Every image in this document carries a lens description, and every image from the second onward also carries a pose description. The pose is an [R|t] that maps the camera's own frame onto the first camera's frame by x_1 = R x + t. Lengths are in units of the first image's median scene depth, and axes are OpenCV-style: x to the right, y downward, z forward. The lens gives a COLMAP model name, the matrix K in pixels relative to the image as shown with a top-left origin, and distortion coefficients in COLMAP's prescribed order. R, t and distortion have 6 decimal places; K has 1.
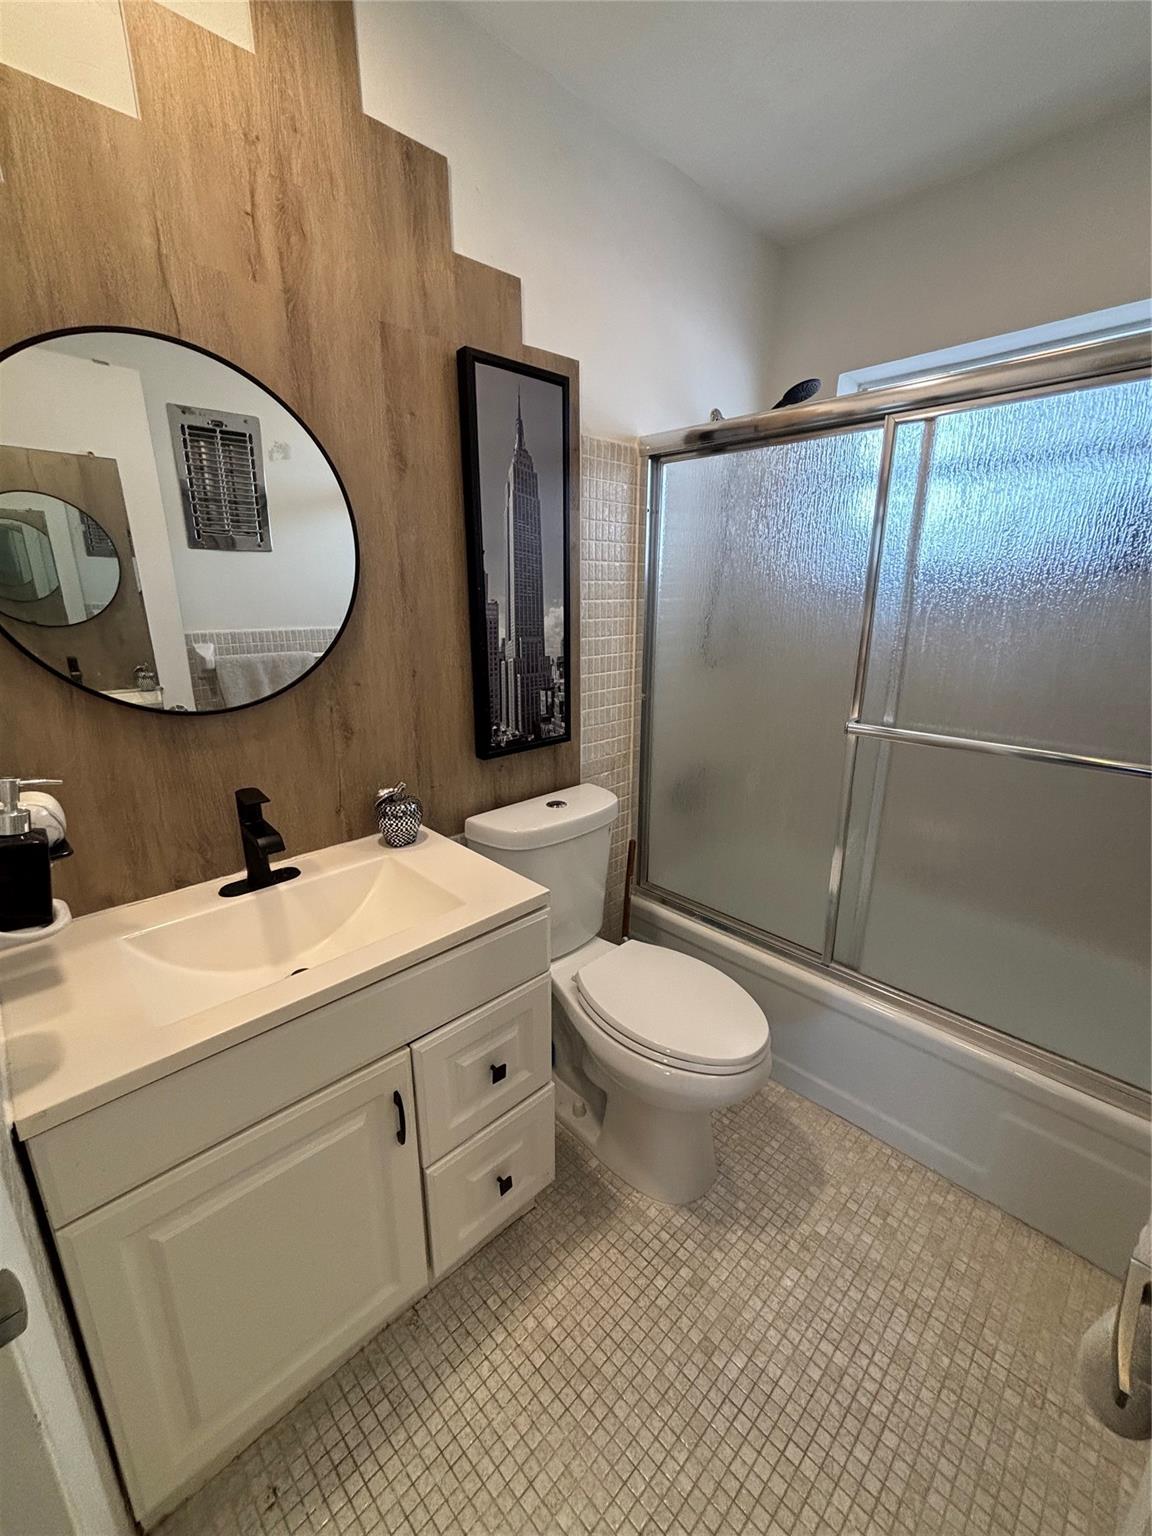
lens RADIAL K [[618.2, 0, 573.8], [0, 618.2, 763.9], [0, 0, 1]] dist [-0.000686, -0.000212]
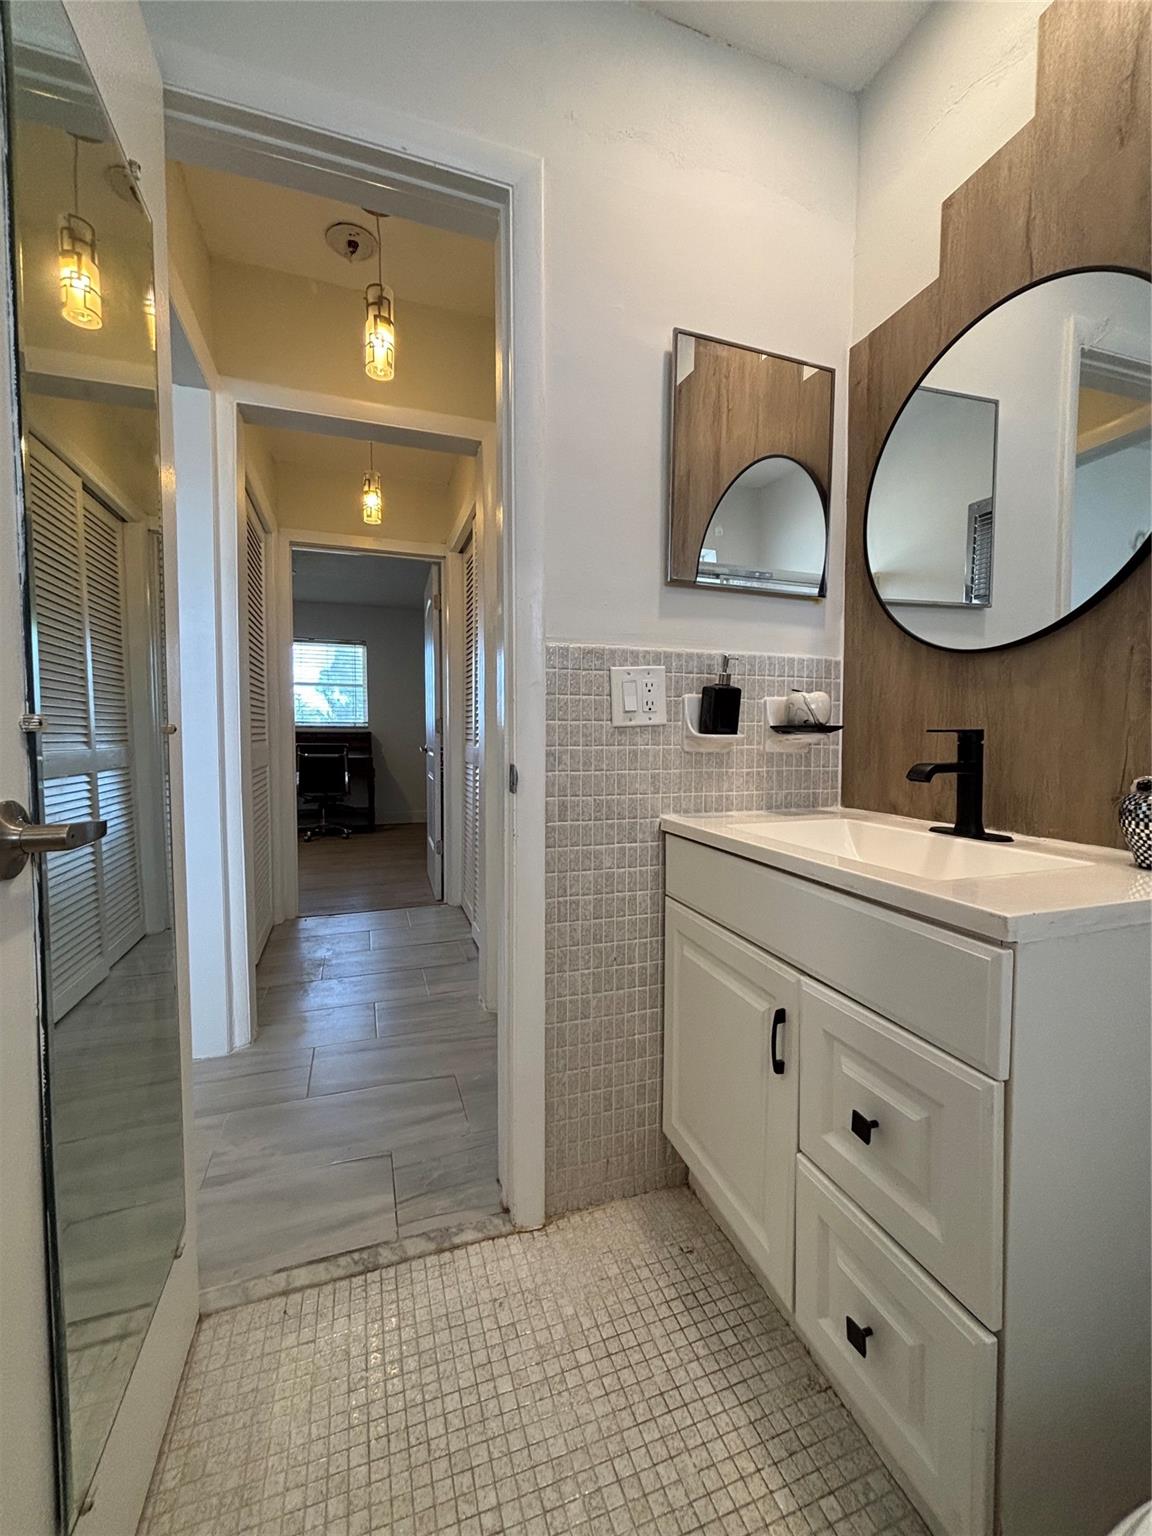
lens RADIAL K [[618.2, 0, 573.8], [0, 618.2, 763.9], [0, 0, 1]] dist [-0.000686, -0.000212]
pose [[-0.431505, 0.043712, -0.901051, 0.625843], [-0.248685, 0.954359, 0.165392, 0.094284], [0.867156, 0.295445, -0.400940, 0.918542]]
